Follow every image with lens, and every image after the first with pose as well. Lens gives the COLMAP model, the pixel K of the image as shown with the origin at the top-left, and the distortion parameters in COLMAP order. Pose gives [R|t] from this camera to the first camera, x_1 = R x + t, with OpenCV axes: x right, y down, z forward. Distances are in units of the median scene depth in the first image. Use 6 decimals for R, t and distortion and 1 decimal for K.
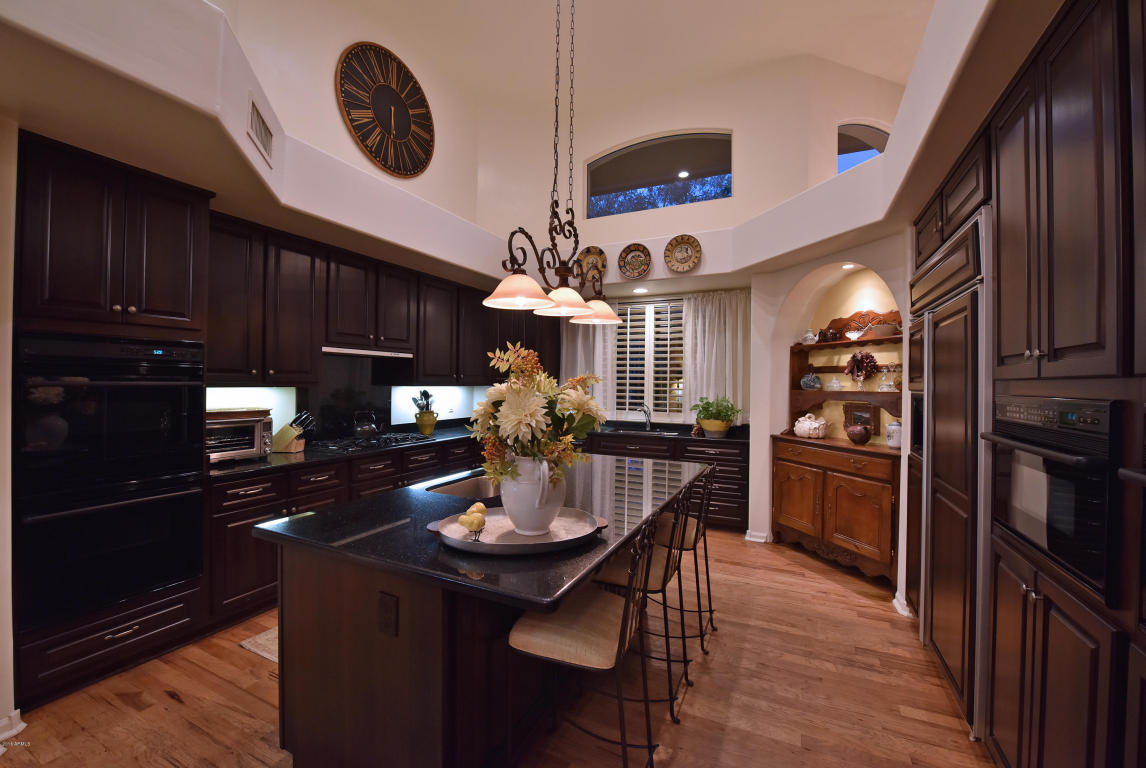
lens RADIAL K [[457.7, 0, 580.0], [0, 457.7, 382.6], [0, 0, 1]] dist [-0.021364, -0.000616]
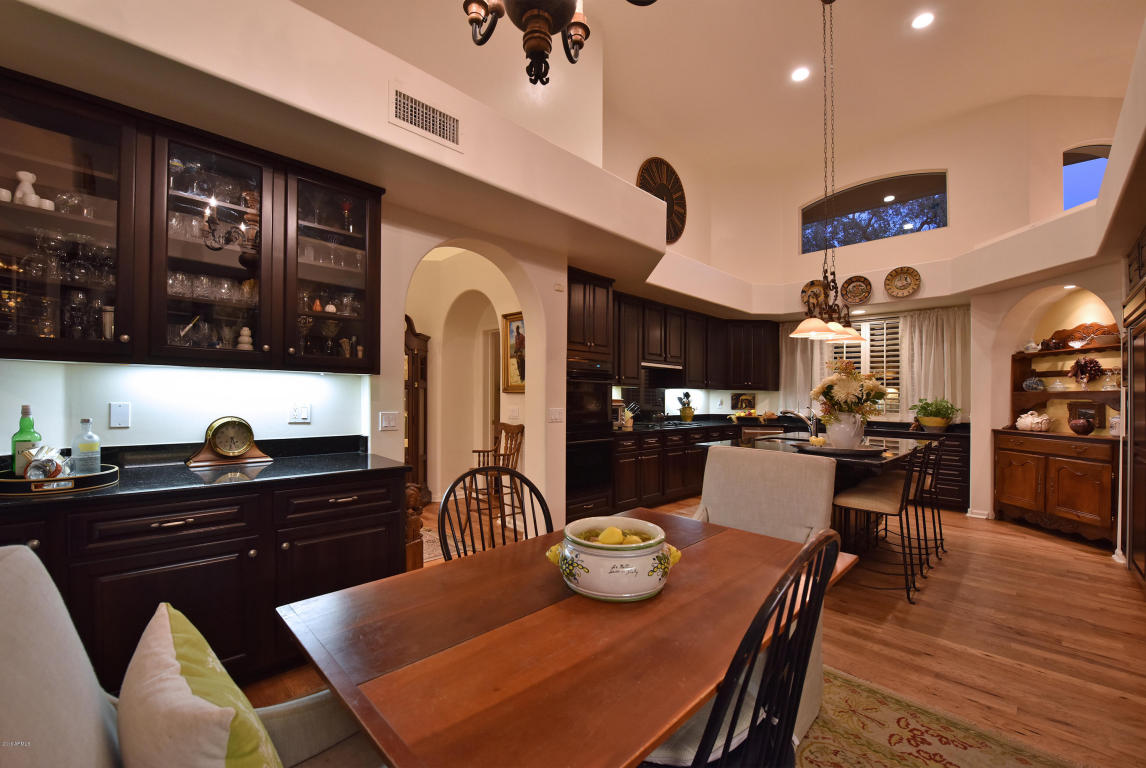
lens RADIAL K [[457.7, 0, 560.6], [0, 457.7, 387.9], [0, 0, 1]] dist [-0.021364, -0.000616]
pose [[0.932311, -0.000319, -0.361657, -0.213569], [-0.007097, 0.999791, -0.019177, 0.037659], [0.361587, 0.020445, 0.932114, -0.512714]]
